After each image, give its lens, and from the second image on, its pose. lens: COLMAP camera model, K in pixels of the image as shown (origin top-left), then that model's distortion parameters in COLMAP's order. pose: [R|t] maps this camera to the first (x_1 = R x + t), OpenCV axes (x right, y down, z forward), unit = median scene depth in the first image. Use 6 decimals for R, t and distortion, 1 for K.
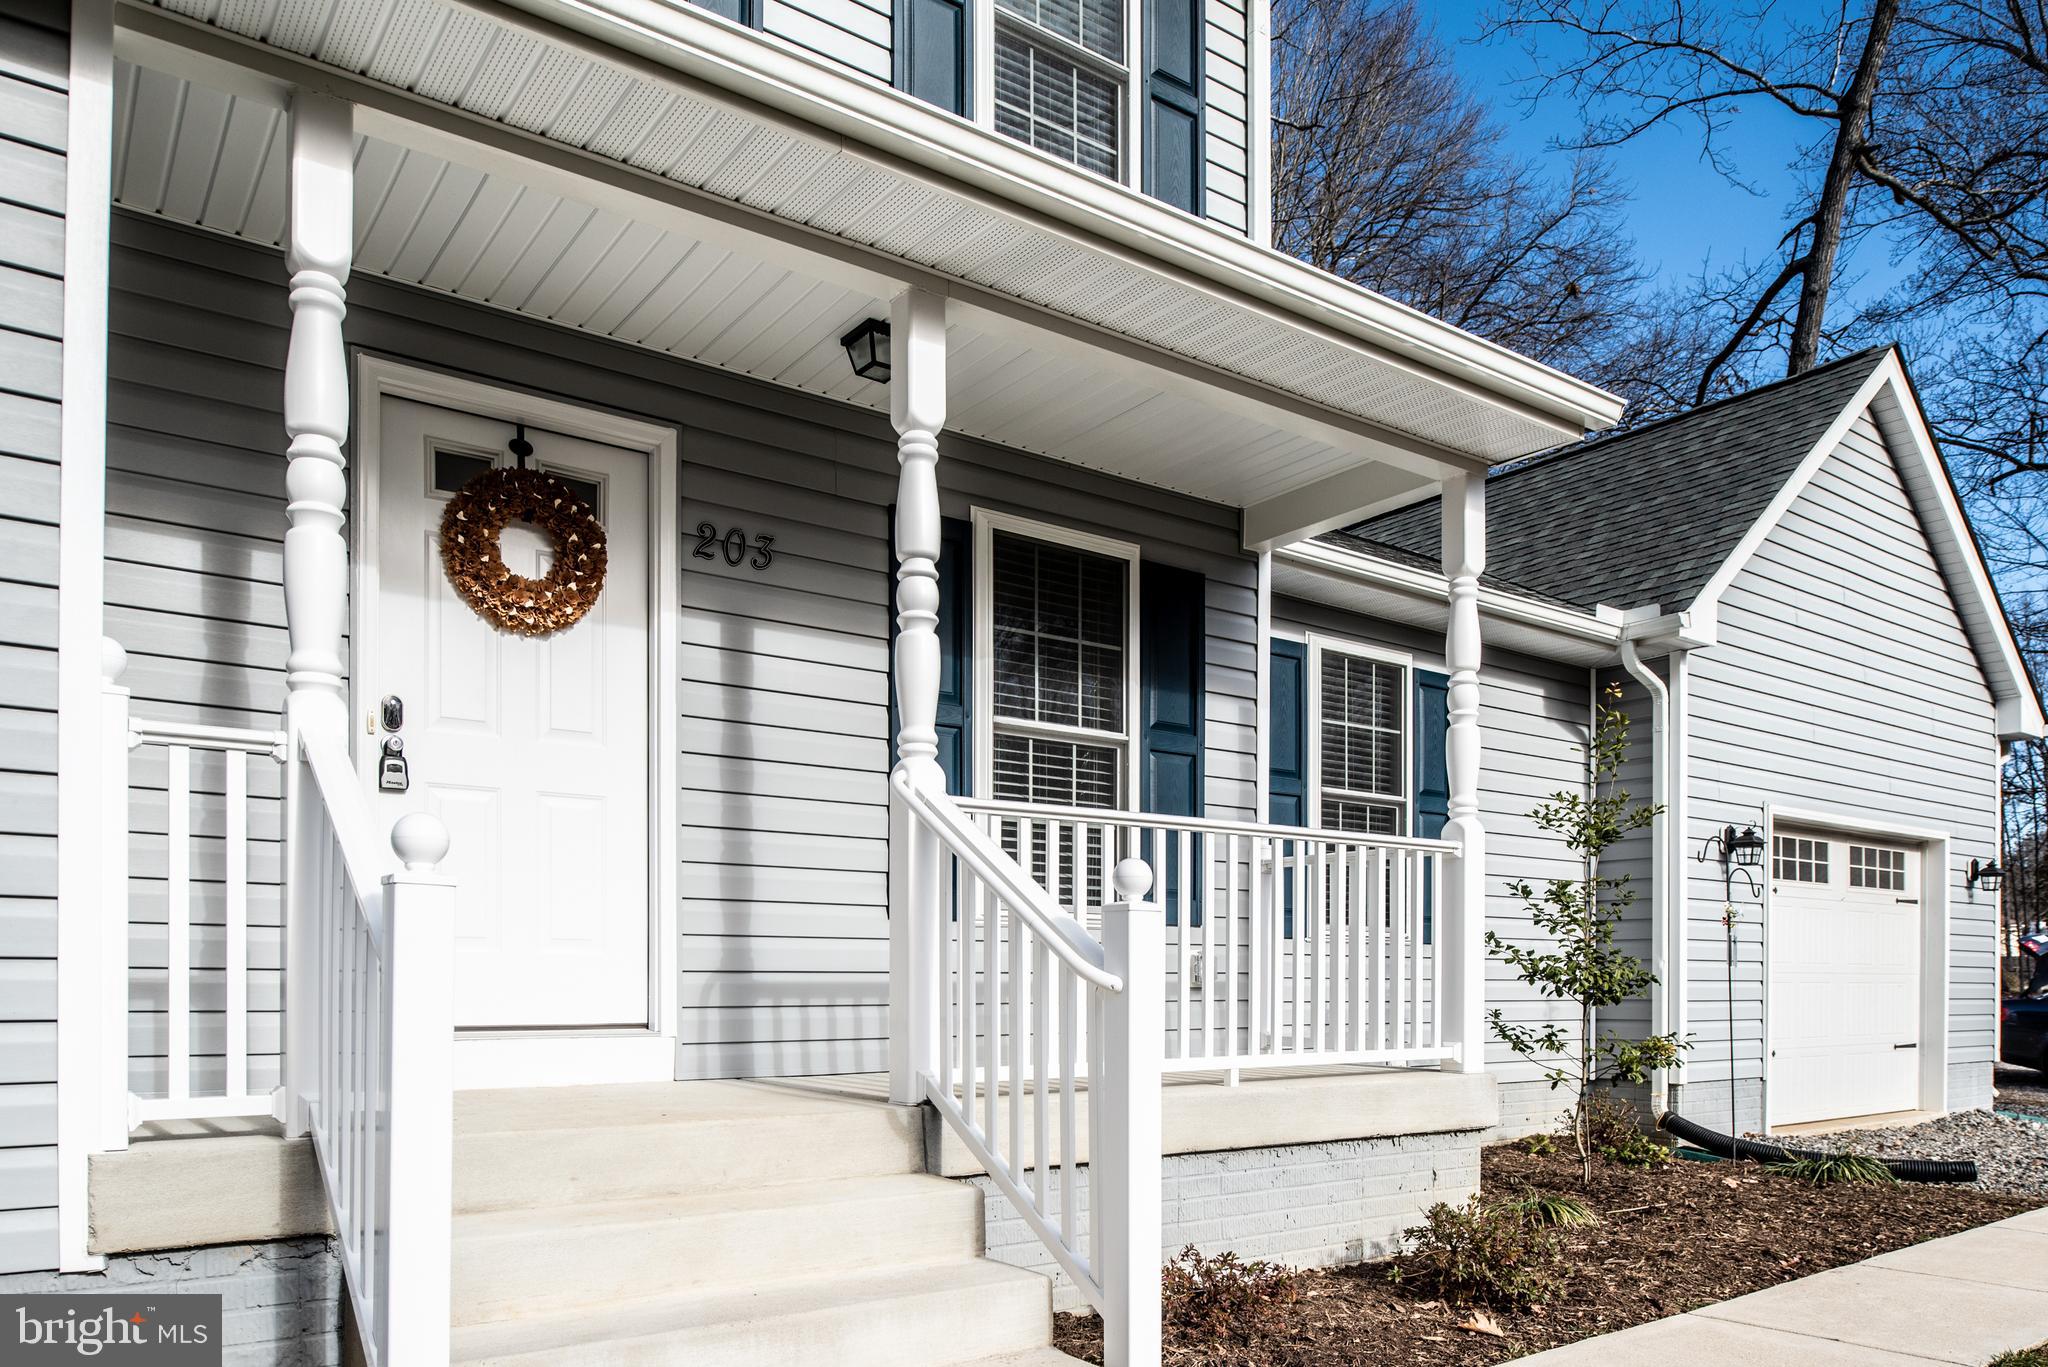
lens RADIAL K [[1390.3, 0, 1012.7], [0, 1390.3, 731.8], [0, 0, 1]] dist [-0.062648, 0.000523]
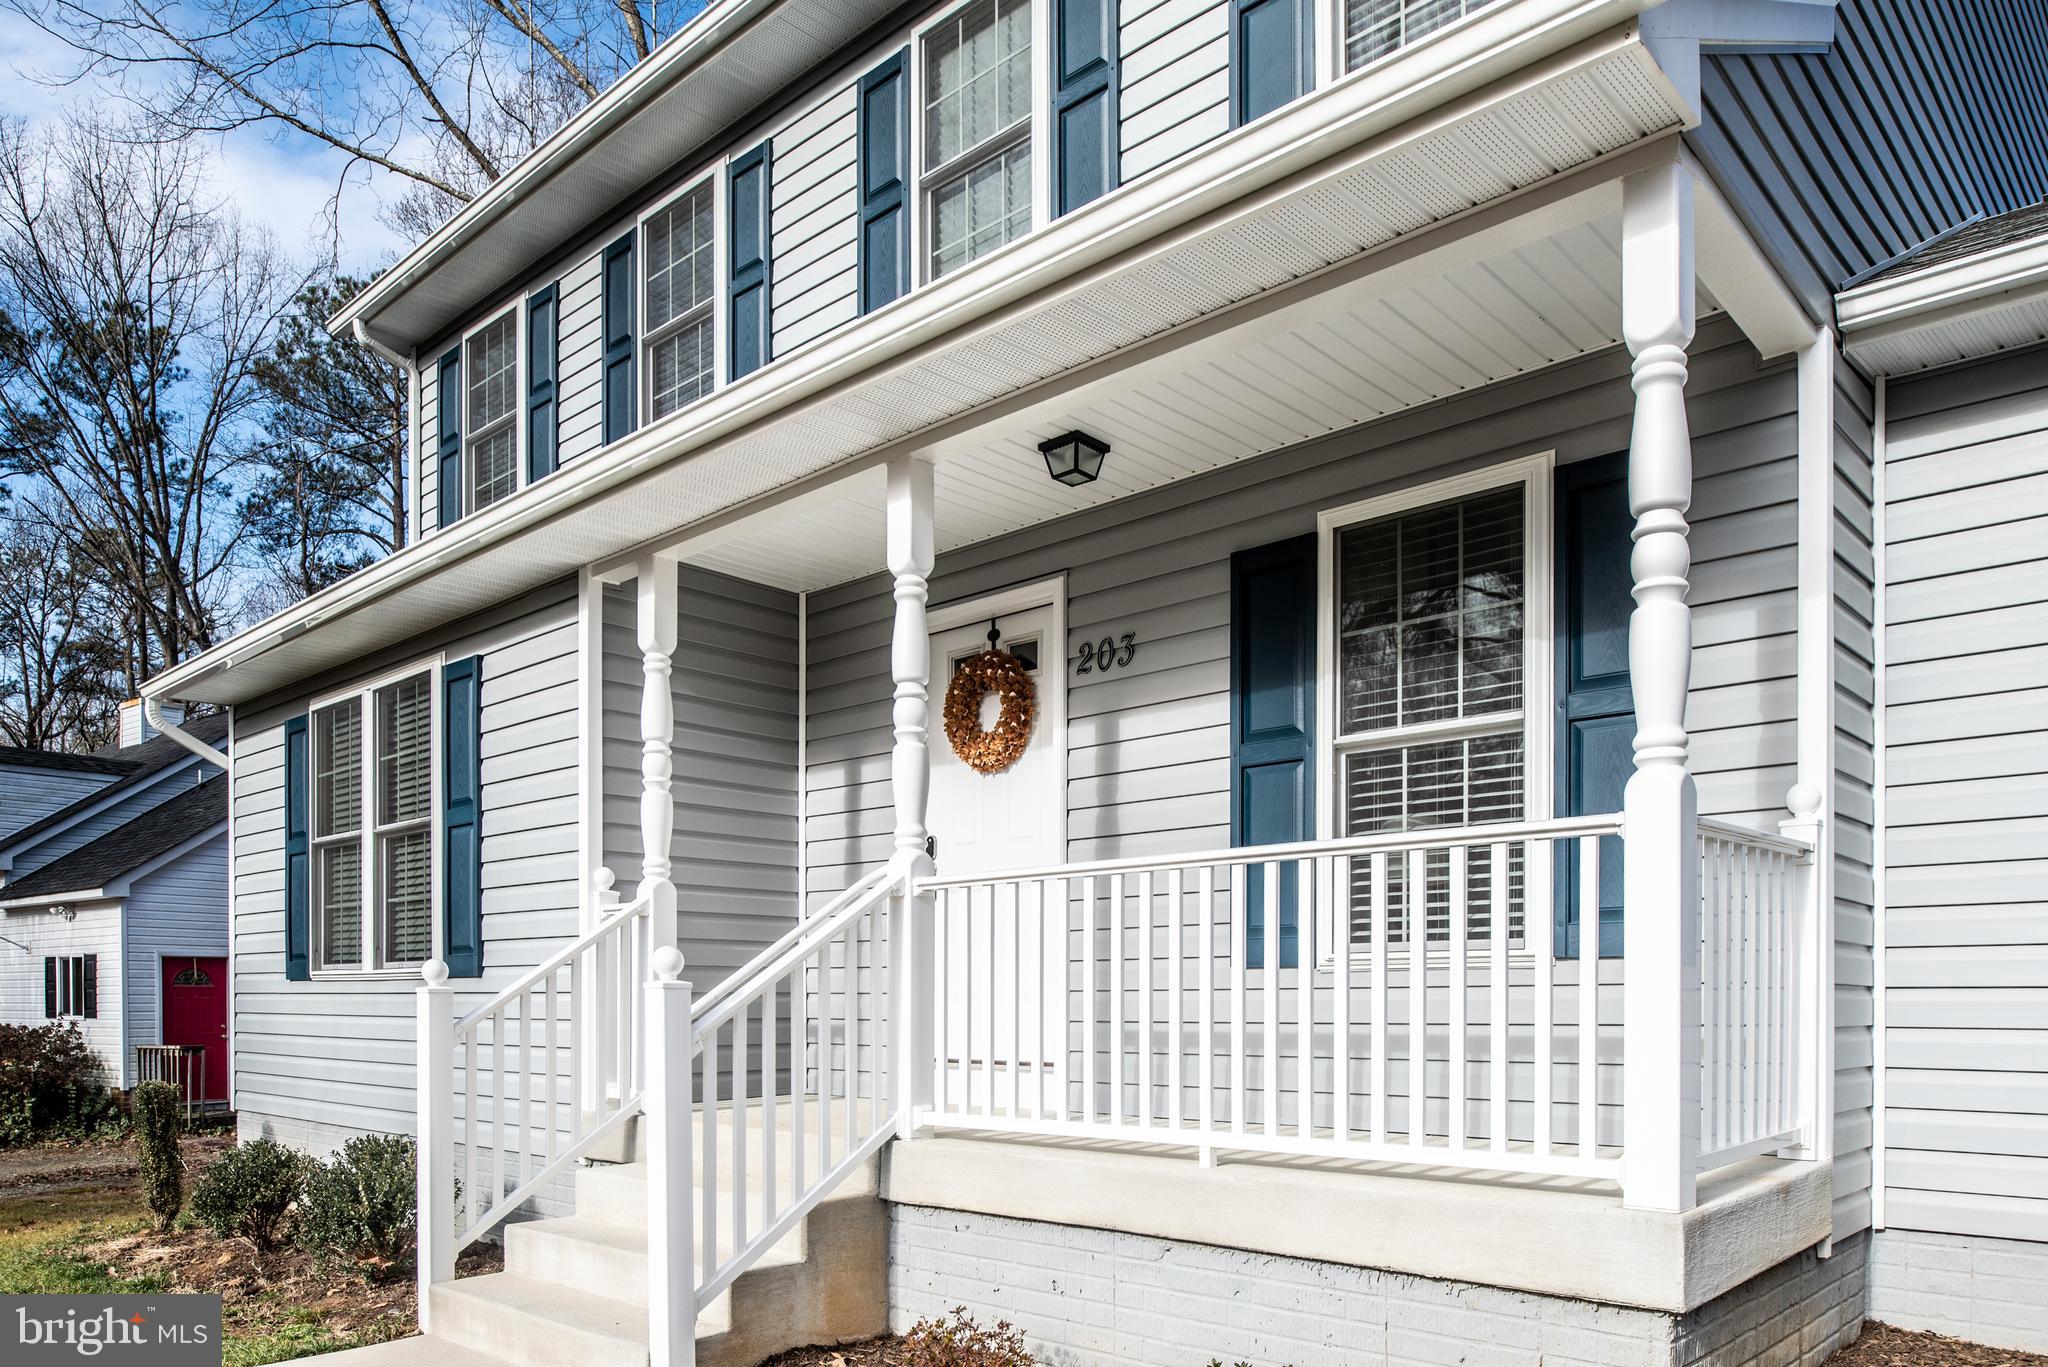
lens RADIAL K [[1390.3, 0, 1012.7], [0, 1390.3, 731.8], [0, 0, 1]] dist [-0.062648, 0.000523]
pose [[0.182617, -0.190169, -0.964618, 0.919724], [0.168379, 0.972670, -0.159879, 0.105727], [0.968659, -0.133225, 0.209646, 0.688507]]
